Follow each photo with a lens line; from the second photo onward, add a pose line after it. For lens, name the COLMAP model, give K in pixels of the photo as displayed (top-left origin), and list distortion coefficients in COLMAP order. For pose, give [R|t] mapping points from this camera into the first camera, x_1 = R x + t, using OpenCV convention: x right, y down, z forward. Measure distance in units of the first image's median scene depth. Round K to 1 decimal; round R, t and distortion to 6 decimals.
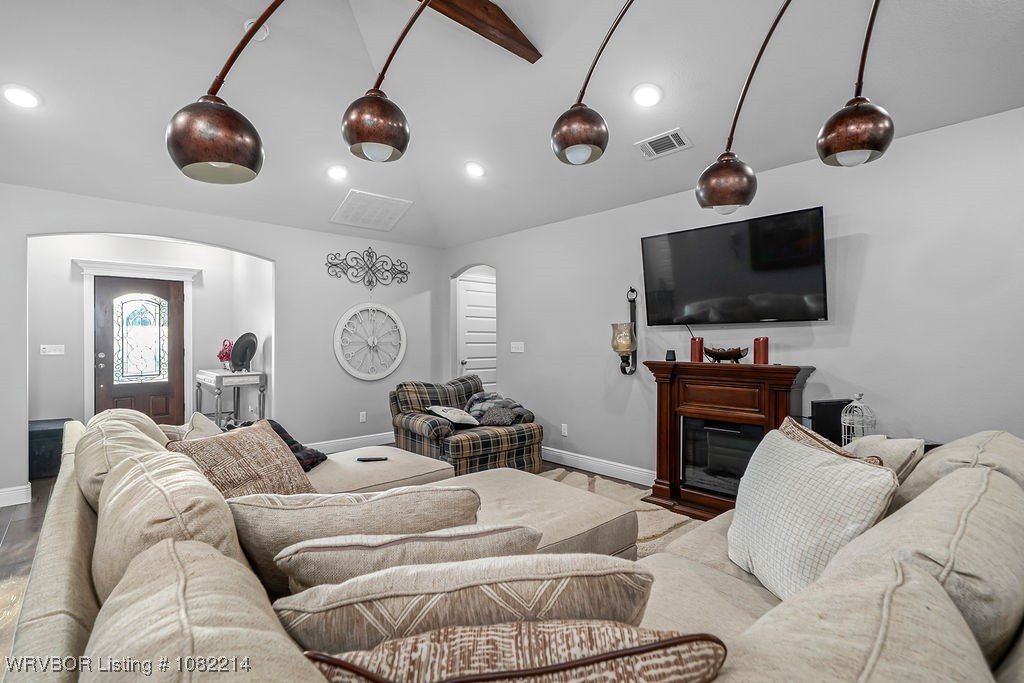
lens RADIAL K [[471.0, 0, 511.2], [0, 471.0, 333.2], [0, 0, 1]] dist [0.000329, 0.000122]
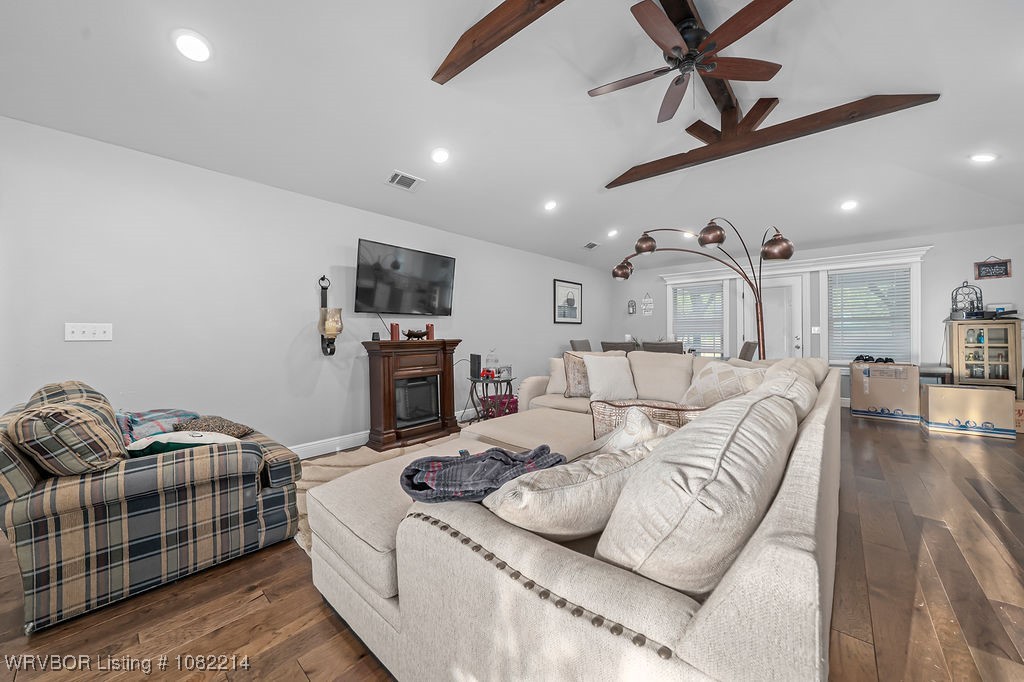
lens RADIAL K [[371.8, 0, 515.1], [0, 371.8, 333.7], [0, 0, 1]] dist [-0.001156, -0.000076]
pose [[-0.116930, 0.005452, 0.993125, -0.615434], [-0.008220, 0.999945, -0.006458, 0.037035], [-0.993106, -0.008918, -0.116879, 0.627421]]
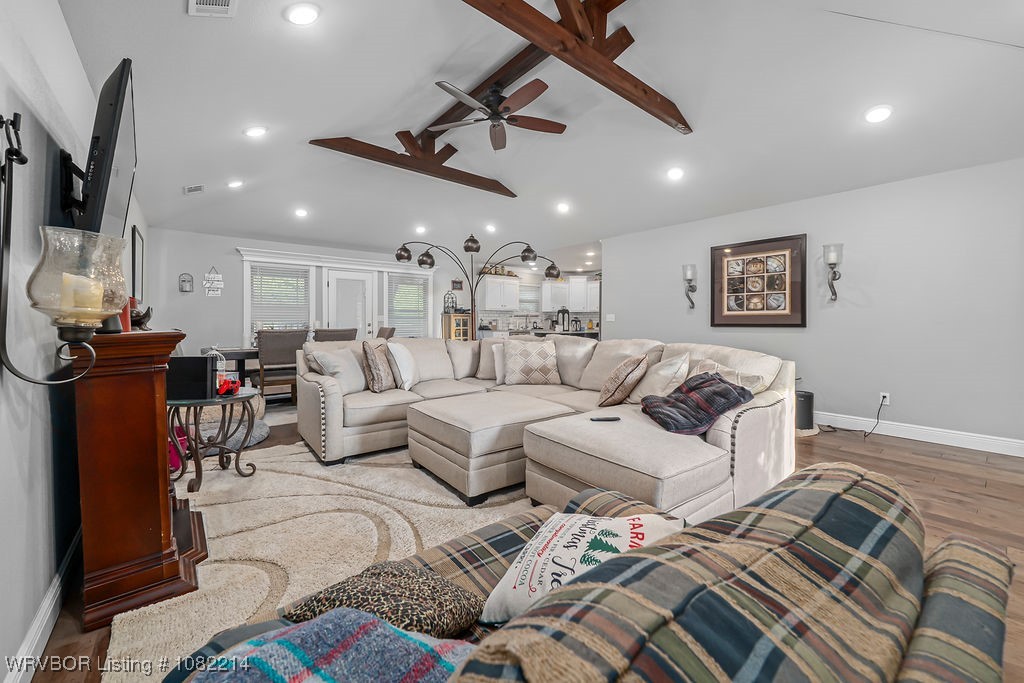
lens RADIAL K [[402.6, 0, 510.3], [0, 402.6, 323.5], [0, 0, 1]] dist [-0.001268, -0.000016]
pose [[-0.998471, 0.000644, 0.055271, -0.090157], [0.000252, 0.999975, -0.007103, 0.043437], [-0.055274, -0.007078, -0.998446, 1.184933]]
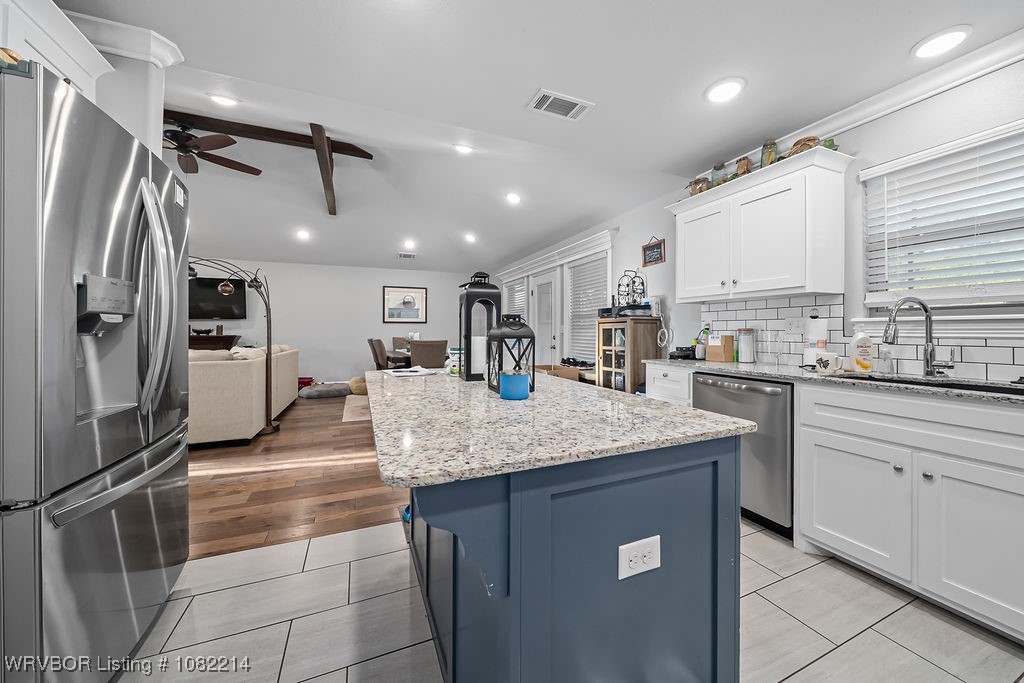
lens RADIAL K [[364.8, 0, 514.4], [0, 364.8, 330.4], [0, 0, 1]] dist [-0.007616, -0.000078]
pose [[0.327839, 0.006367, 0.944712, -0.601059], [-0.014490, 0.999894, -0.001710, 0.014651], [-0.944622, -0.013129, 0.327897, -0.865010]]
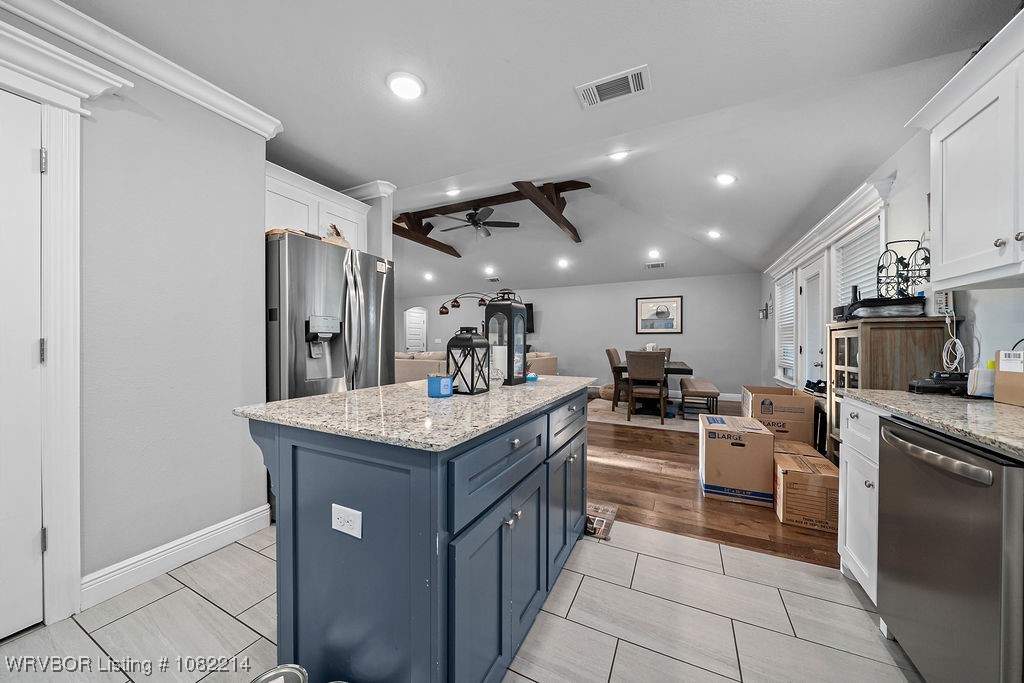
lens RADIAL K [[354.7, 0, 507.5], [0, 354.7, 344.9], [0, 0, 1]] dist [-0.005134, -0.000068]
pose [[0.932903, 0.002121, 0.360121, -0.390649], [-0.010150, 0.999740, 0.020406, 0.010243], [-0.359984, -0.022692, 0.932682, -1.112799]]
